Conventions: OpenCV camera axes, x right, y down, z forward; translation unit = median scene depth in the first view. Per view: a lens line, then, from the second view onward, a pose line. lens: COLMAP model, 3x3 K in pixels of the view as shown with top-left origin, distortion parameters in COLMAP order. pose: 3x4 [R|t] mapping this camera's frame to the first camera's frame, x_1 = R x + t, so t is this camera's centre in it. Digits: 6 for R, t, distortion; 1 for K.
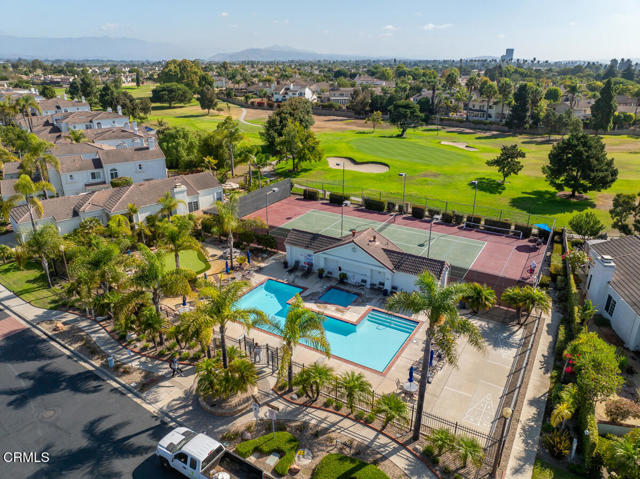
lens RADIAL K [[446.6, 0, 320.0], [0, 446.6, 239.5], [0, 0, 1]] dist [-0.032902, 0.000091]
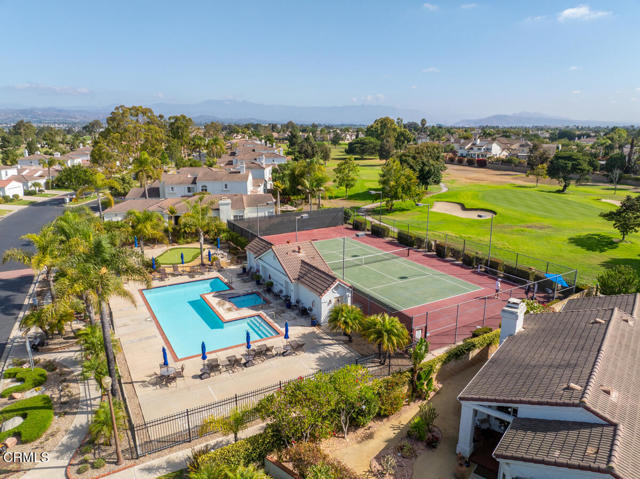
lens RADIAL K [[446.6, 0, 320.0], [0, 446.6, 239.5], [0, 0, 1]] dist [-0.032902, 0.000091]
pose [[0.873579, 0.114445, -0.473035, 0.393408], [-0.176698, 0.980218, -0.089165, 0.035359], [0.453473, 0.161477, 0.876520, 0.114498]]
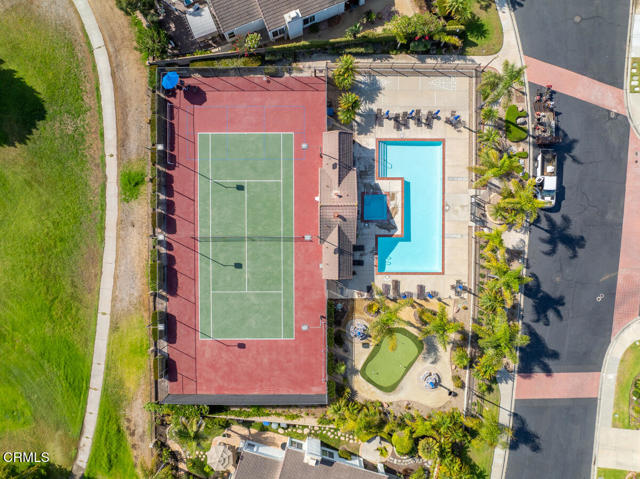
lens RADIAL K [[446.6, 0, 320.0], [0, 446.6, 239.5], [0, 0, 1]] dist [-0.032902, 0.000091]
pose [[-0.513919, -0.857489, -0.024492, 0.047150], [0.315956, -0.215751, 0.923917, -0.701218], [-0.797534, 0.467080, 0.381807, 0.420182]]
